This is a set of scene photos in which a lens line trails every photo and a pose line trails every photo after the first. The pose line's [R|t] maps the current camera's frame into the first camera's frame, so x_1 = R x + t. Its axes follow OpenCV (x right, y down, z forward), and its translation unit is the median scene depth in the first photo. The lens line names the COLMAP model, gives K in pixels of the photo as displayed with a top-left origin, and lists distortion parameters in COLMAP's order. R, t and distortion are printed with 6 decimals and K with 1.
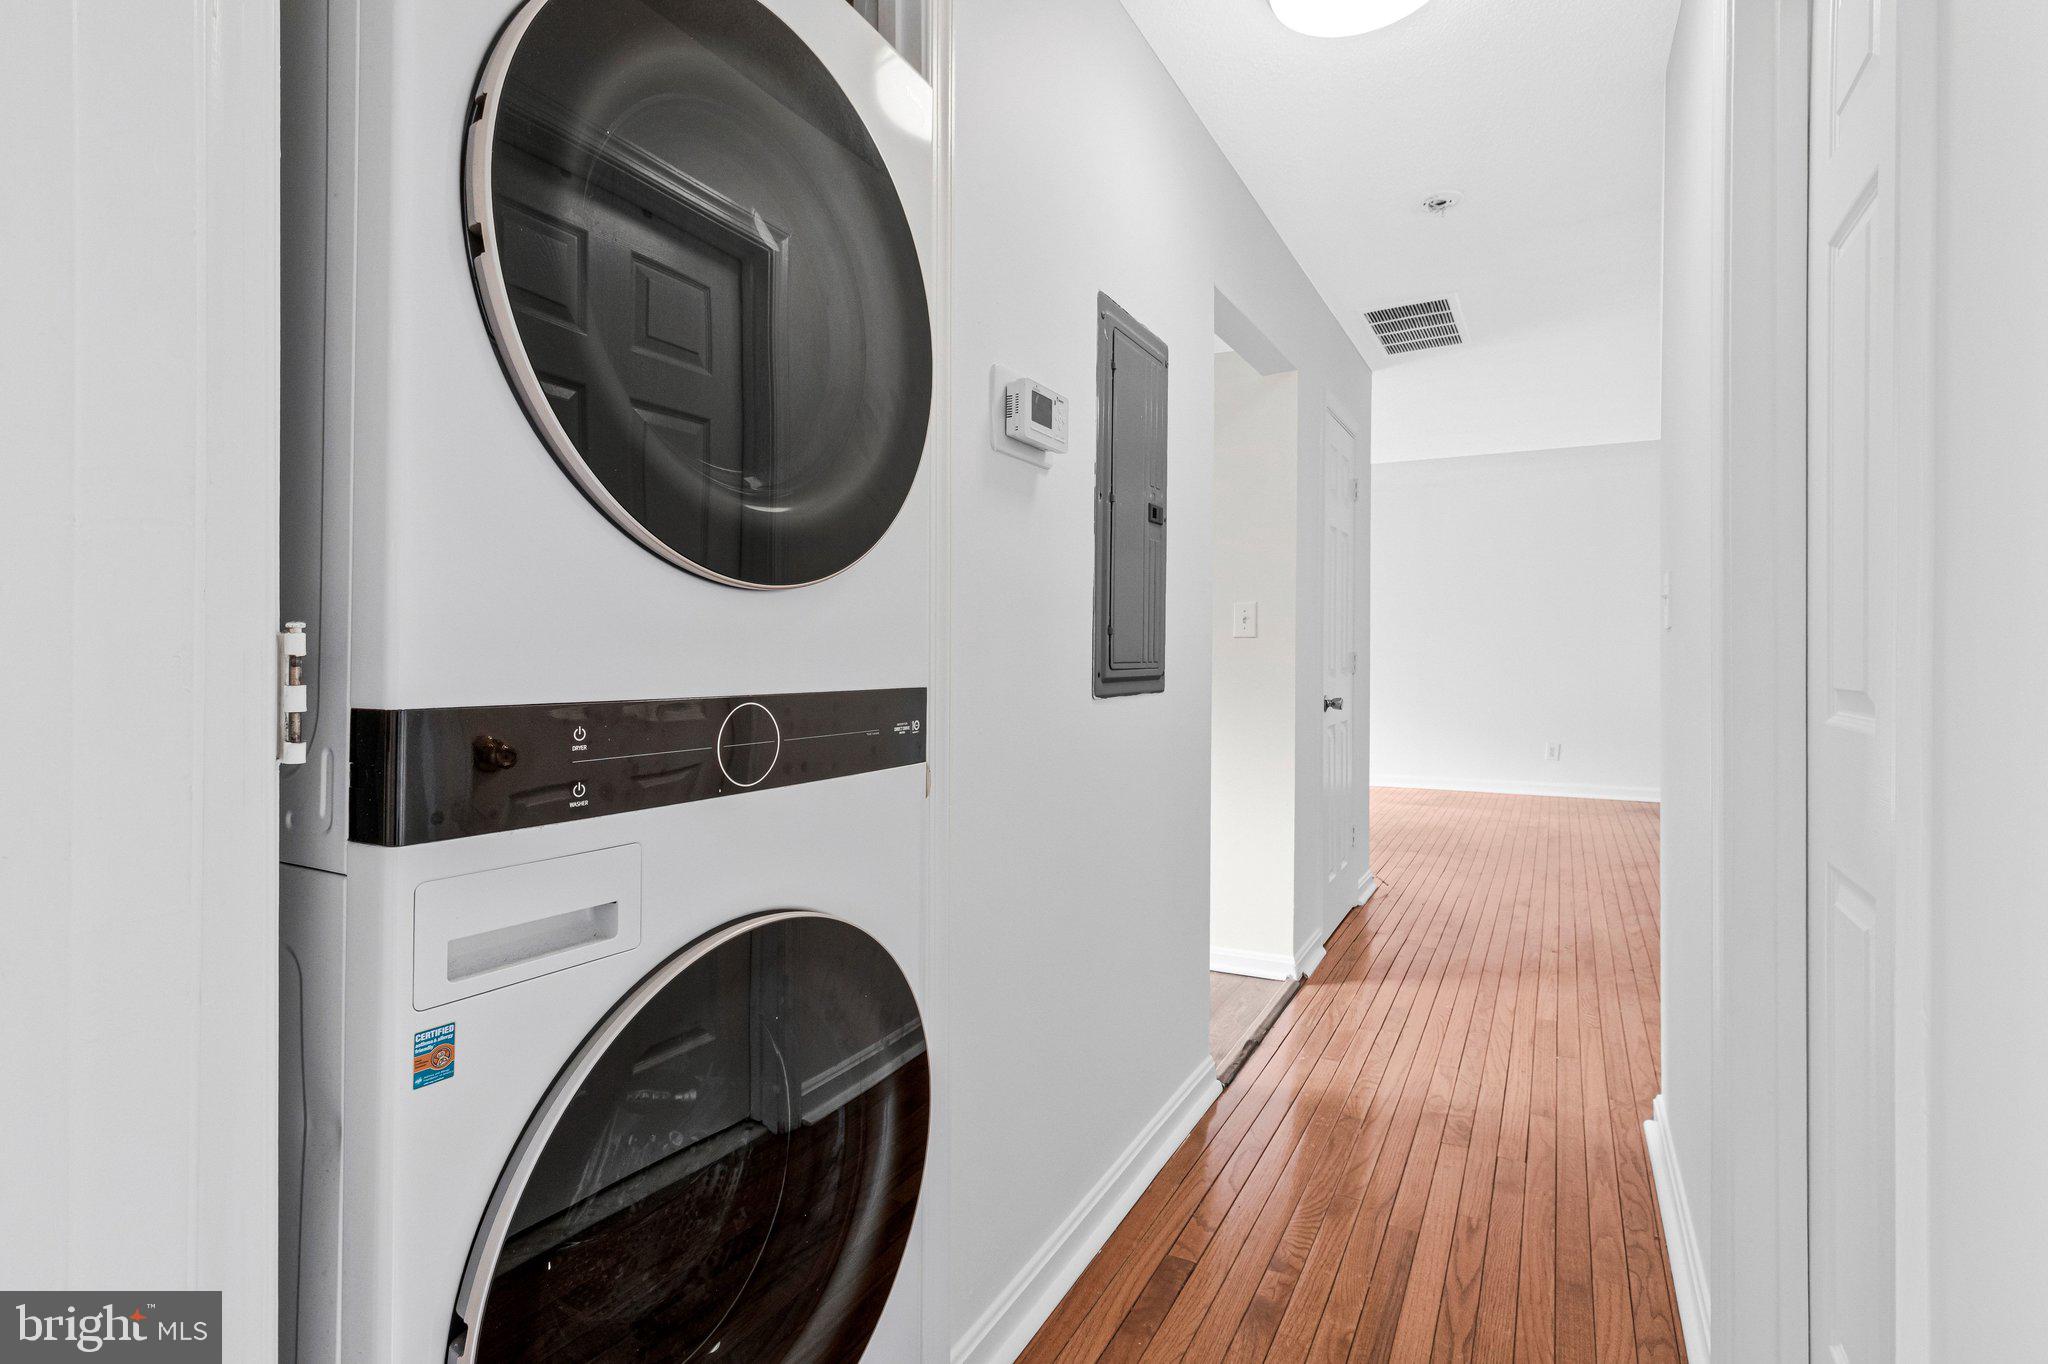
lens RADIAL K [[976.0, 0, 1040.9], [0, 976.0, 653.9], [0, 0, 1]] dist [0.001412, -0.000385]
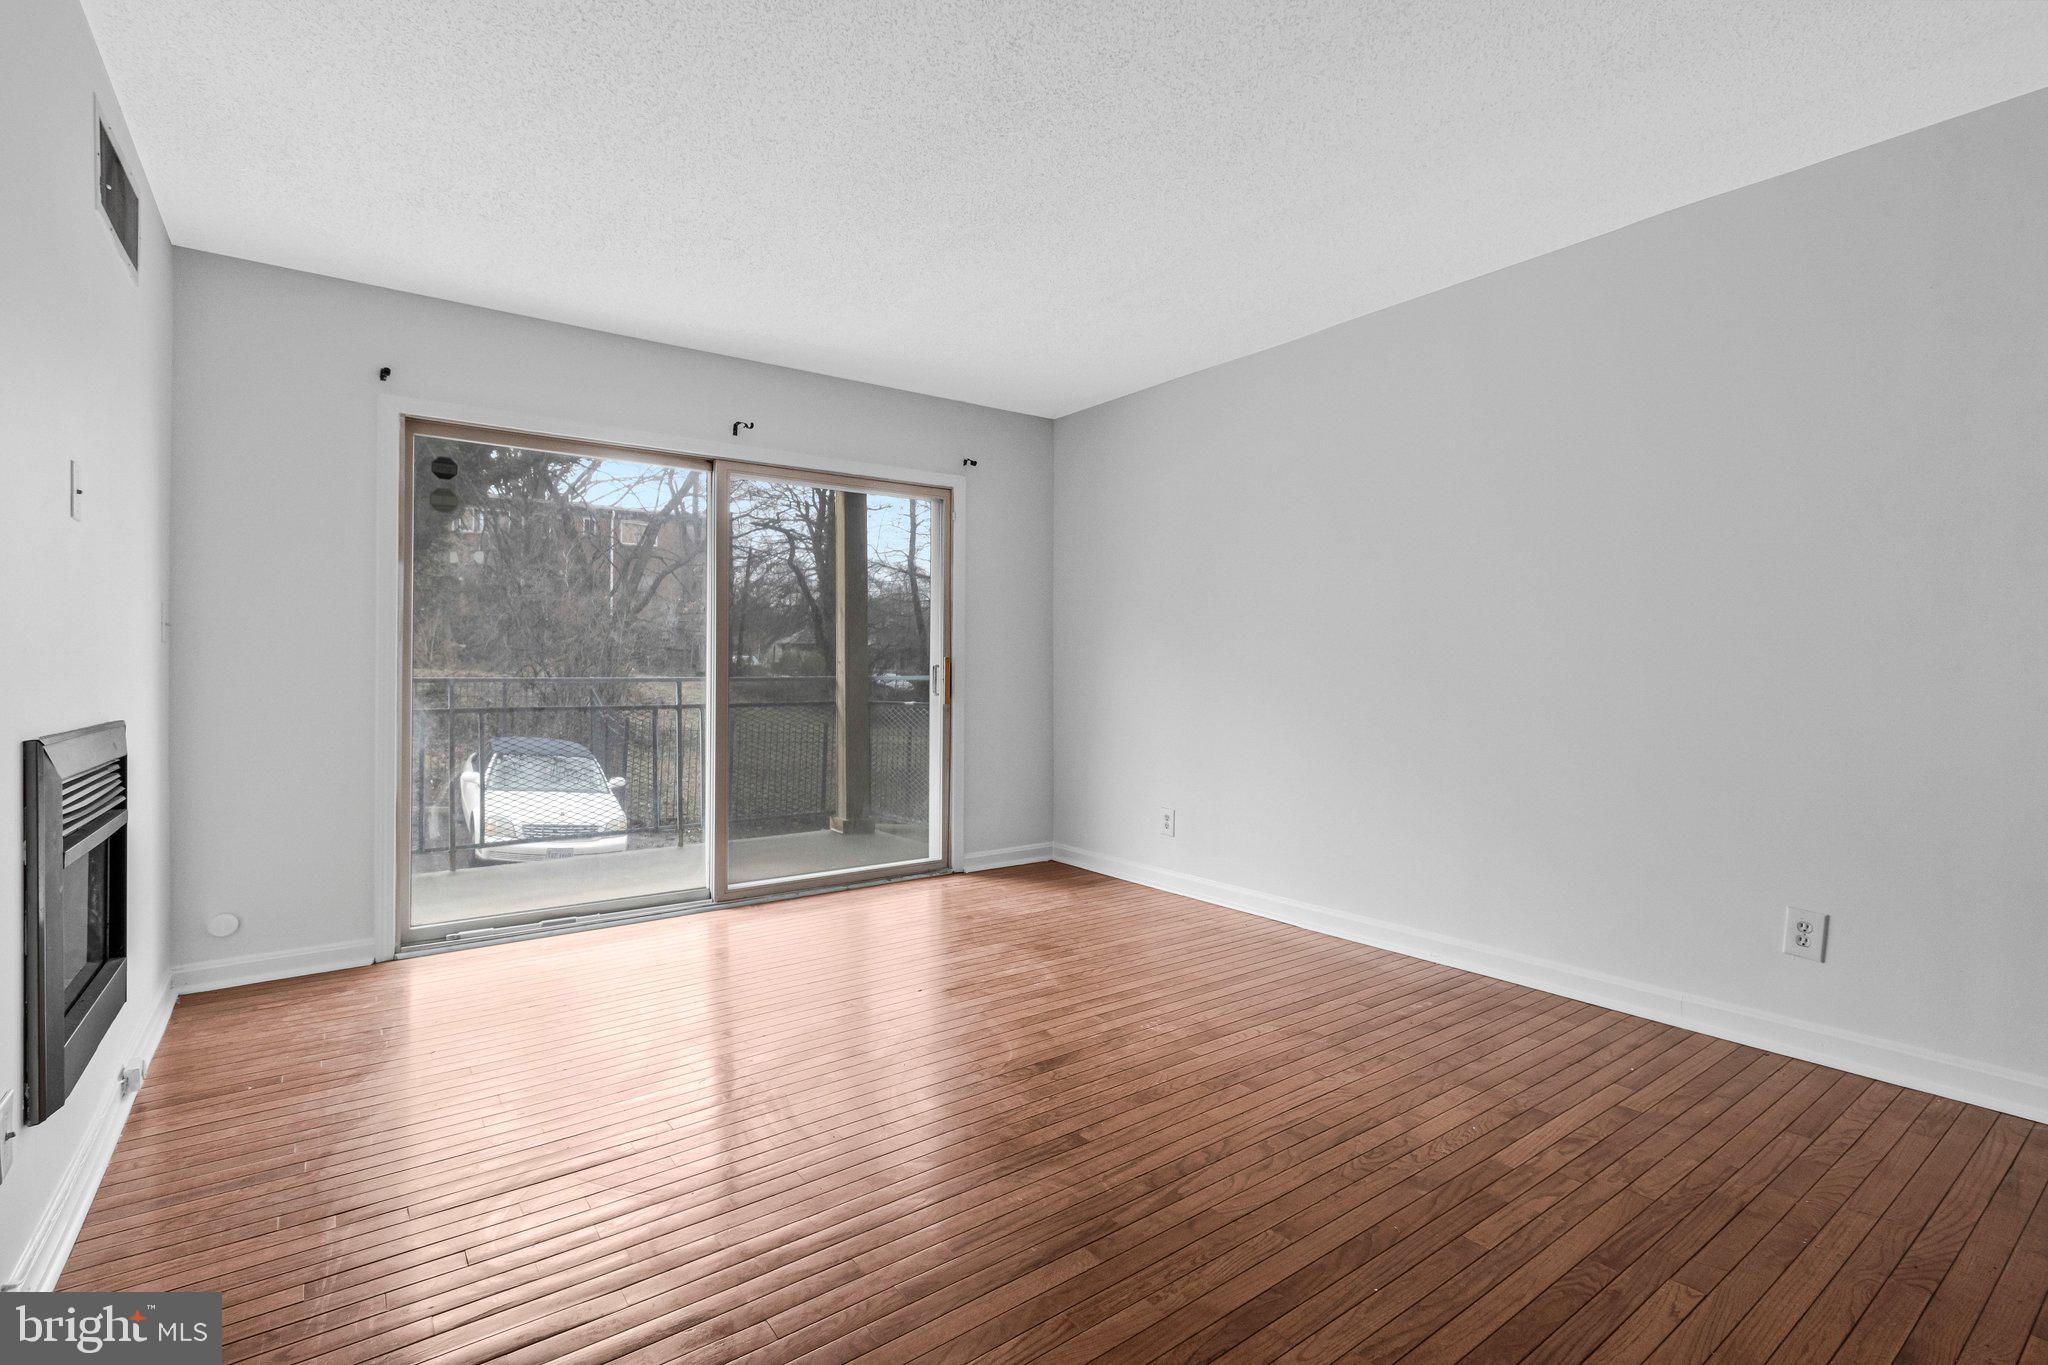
lens RADIAL K [[954.1, 0, 1037.2], [0, 954.1, 655.0], [0, 0, 1]] dist [0.000256, 0.000874]
pose [[0.910886, -0.000505, -0.412658, 1.356557], [-0.005126, 0.999908, -0.012538, 0.010961], [0.412627, 0.013536, 0.910800, 1.845568]]
